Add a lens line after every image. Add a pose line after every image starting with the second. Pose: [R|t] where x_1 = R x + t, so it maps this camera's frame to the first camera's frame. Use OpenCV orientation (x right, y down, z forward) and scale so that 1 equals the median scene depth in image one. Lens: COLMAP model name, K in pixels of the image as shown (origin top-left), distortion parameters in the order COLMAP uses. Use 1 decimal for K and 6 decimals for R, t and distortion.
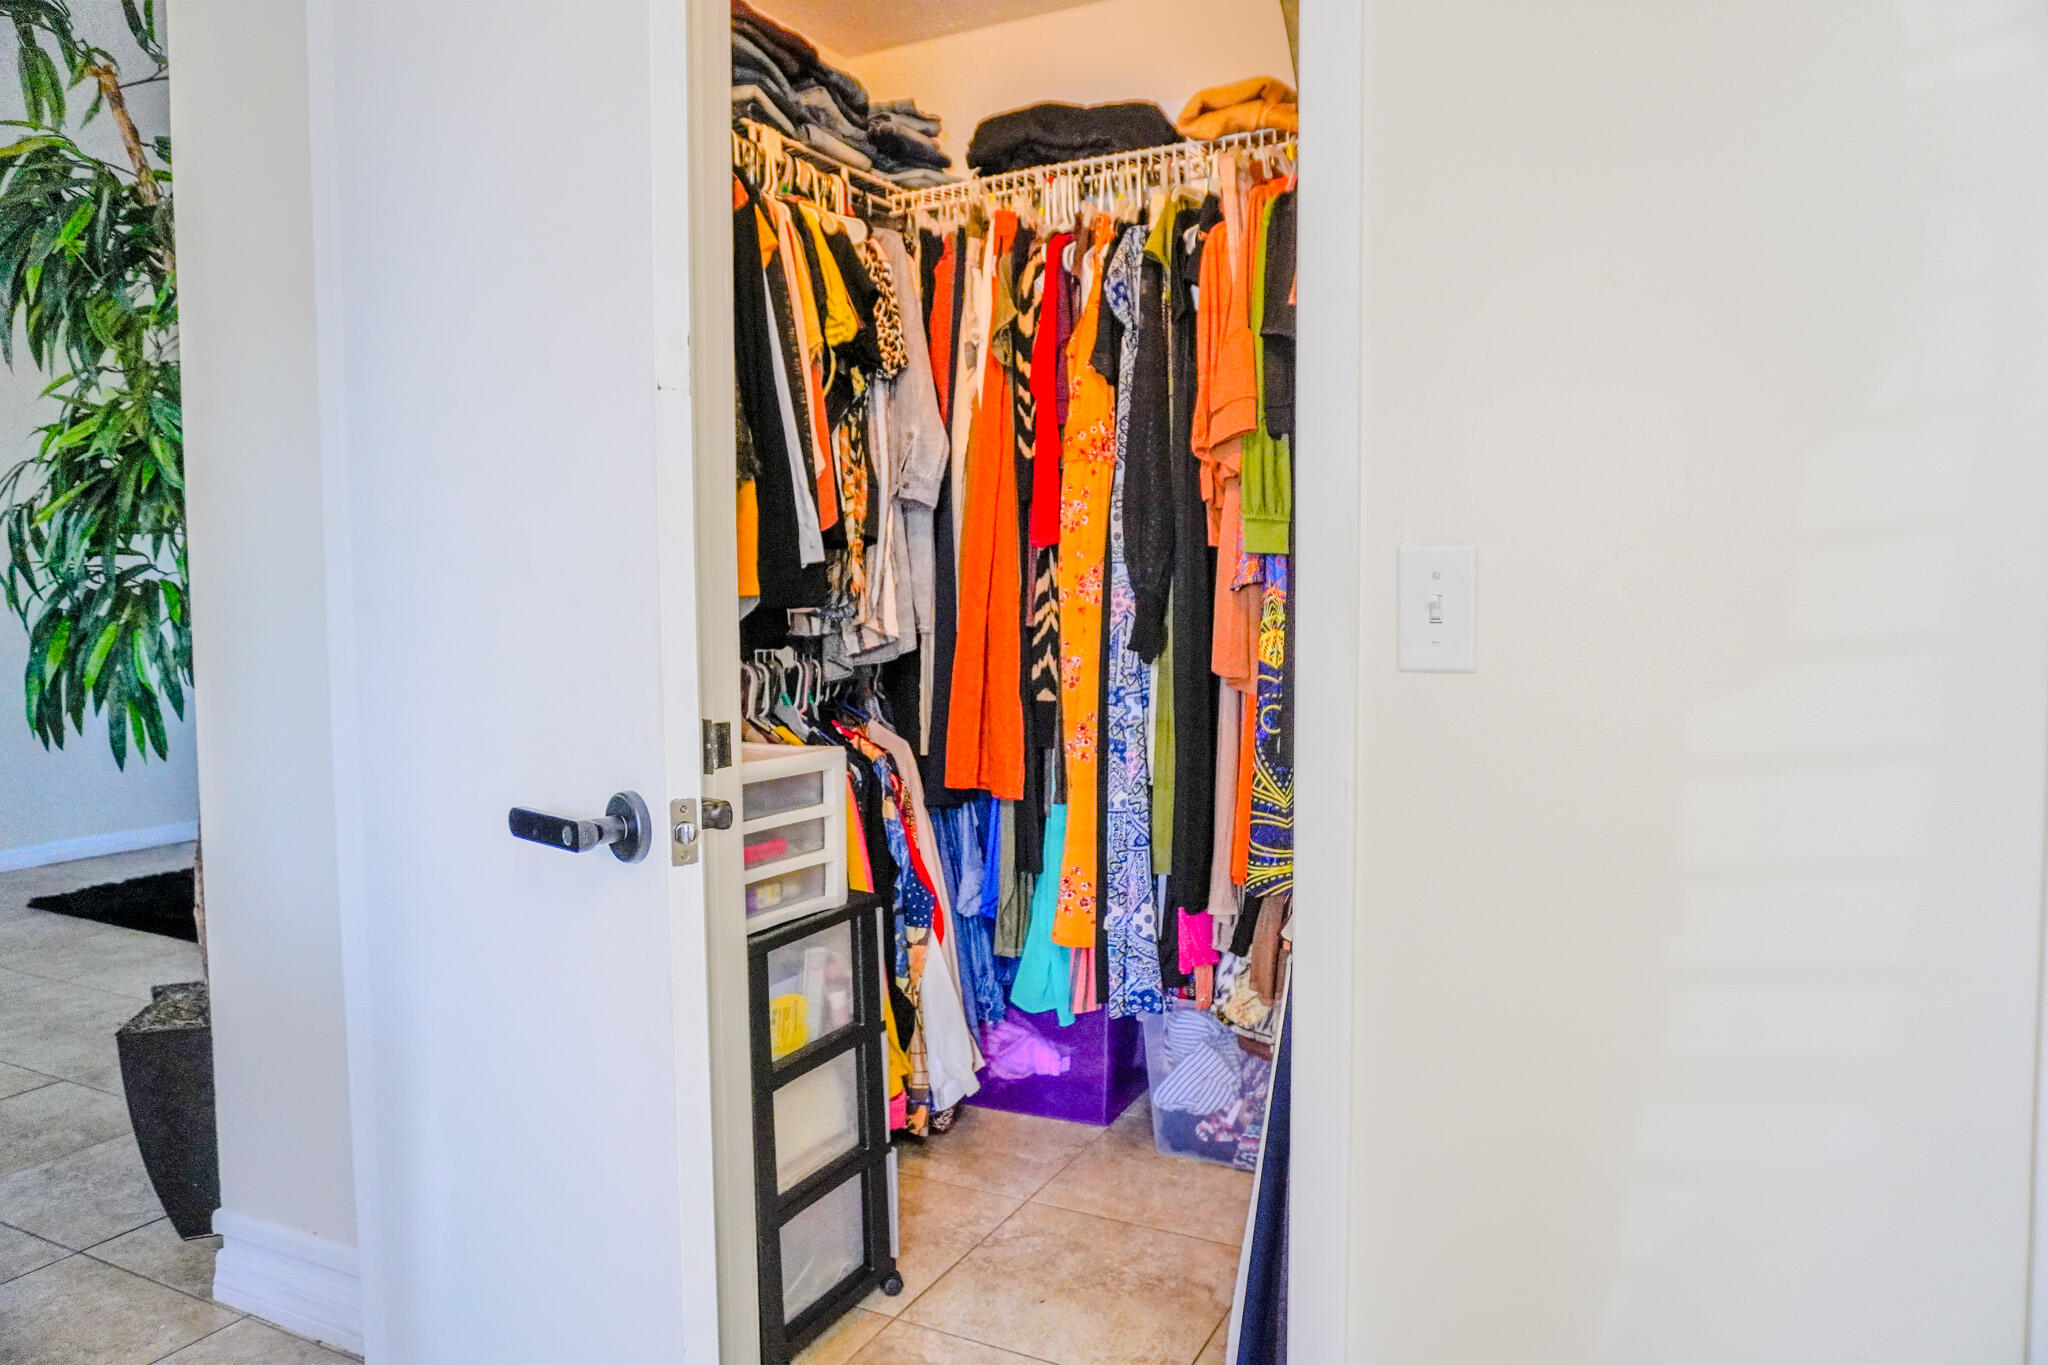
lens RADIAL K [[1365.4, 0, 1030.0], [0, 1365.4, 683.2], [0, 0, 1]] dist [-0.033059, 0.012774]
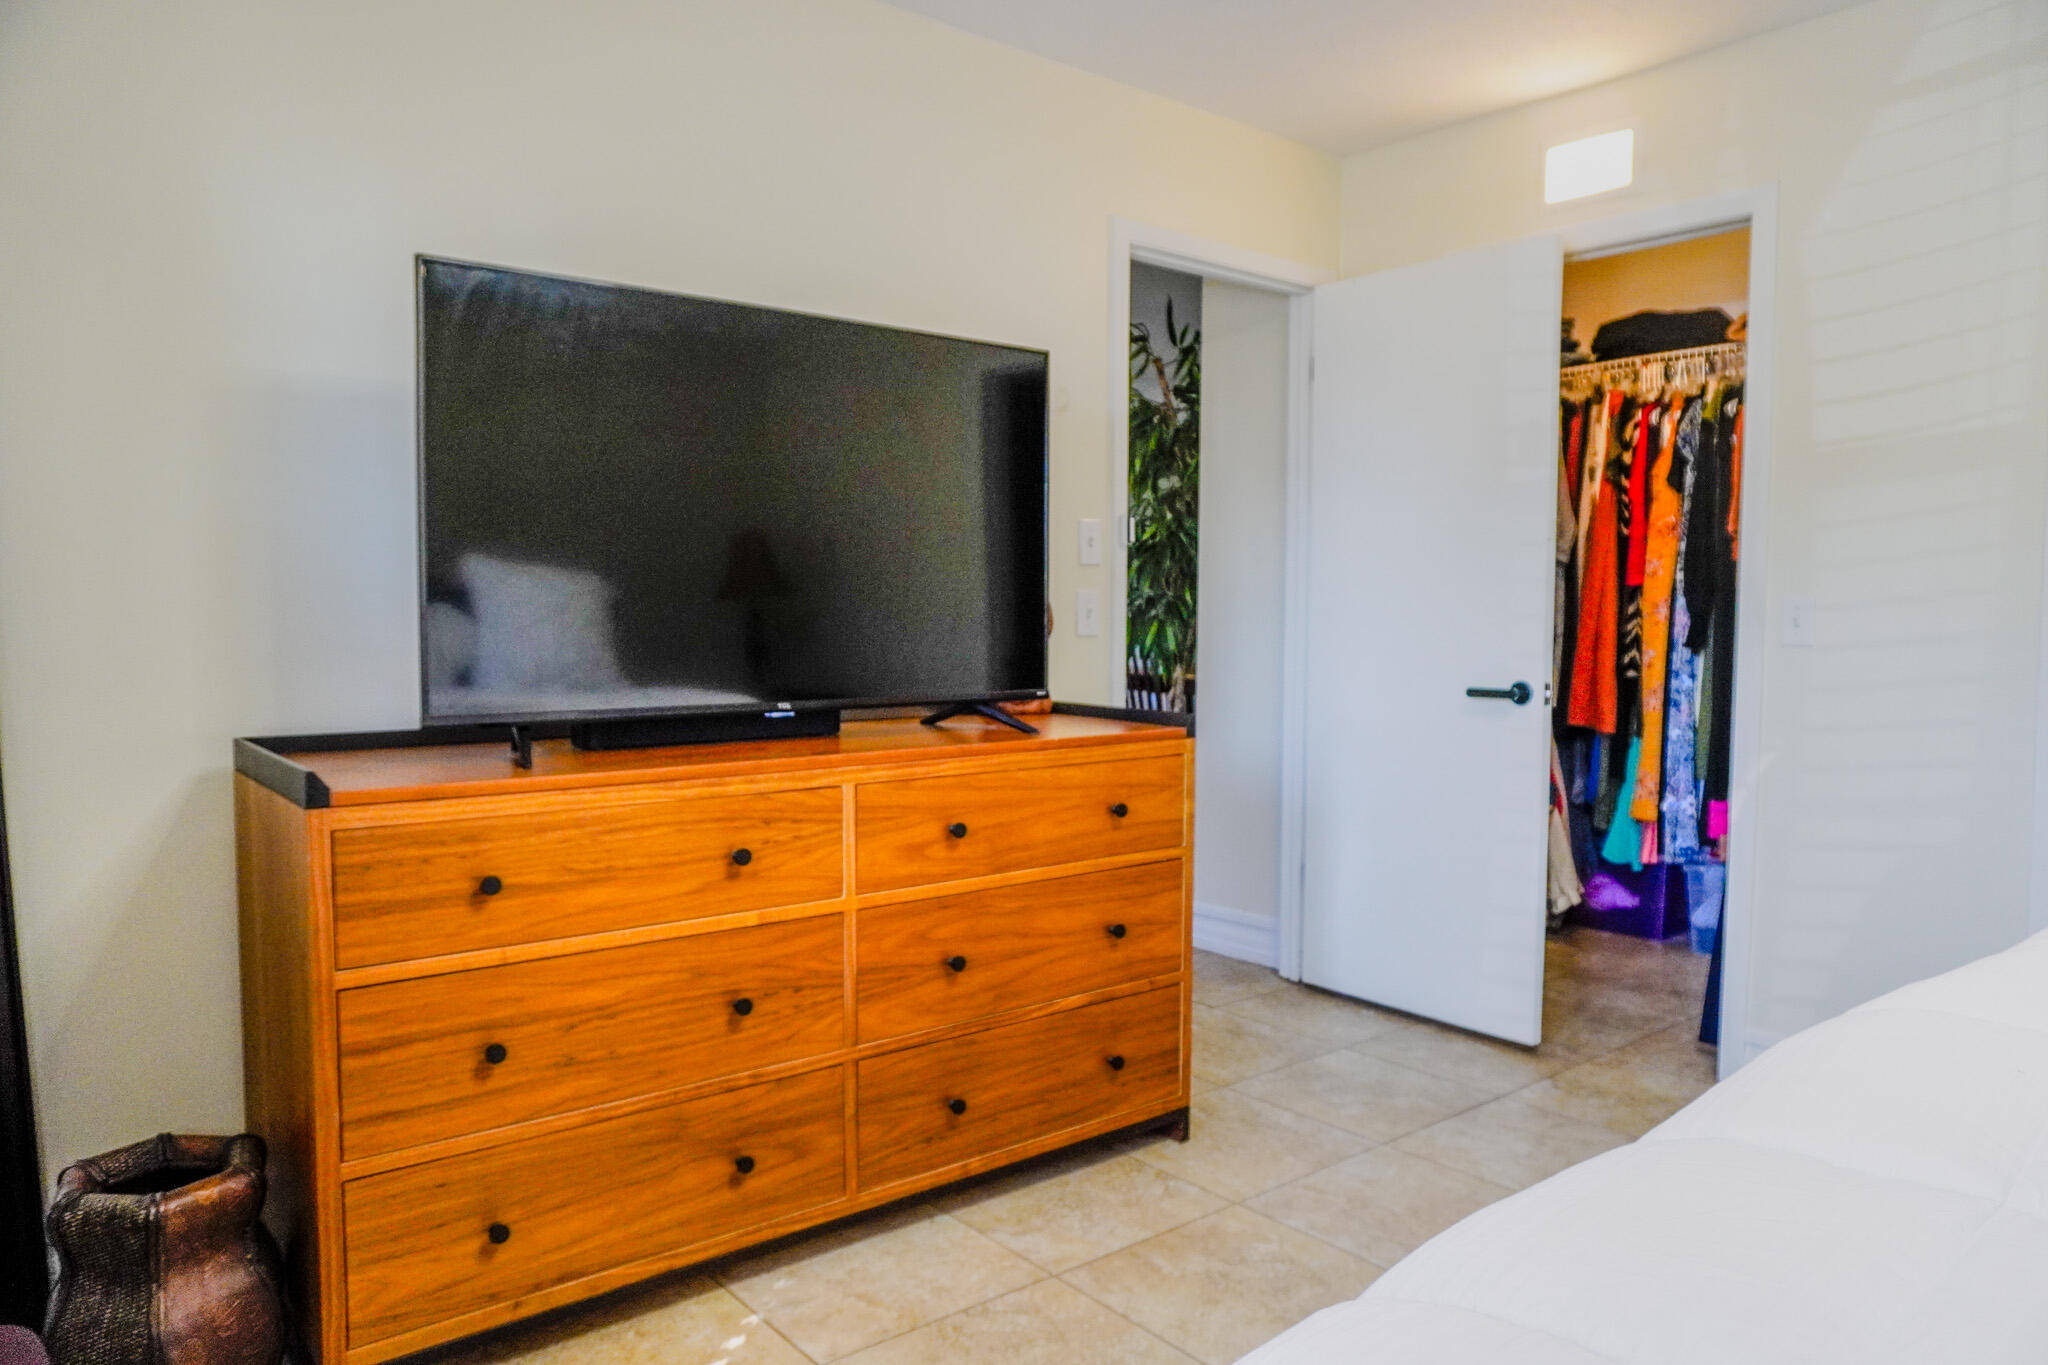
lens RADIAL K [[1365.4, 0, 1030.2], [0, 1365.4, 690.5], [0, 0, 1]] dist [-0.033059, 0.012774]
pose [[0.915885, 0.035617, -0.399858, 0.002197], [-0.038826, 0.999246, 0.000075, 0.060445], [0.399559, 0.015457, 0.916577, -0.869746]]
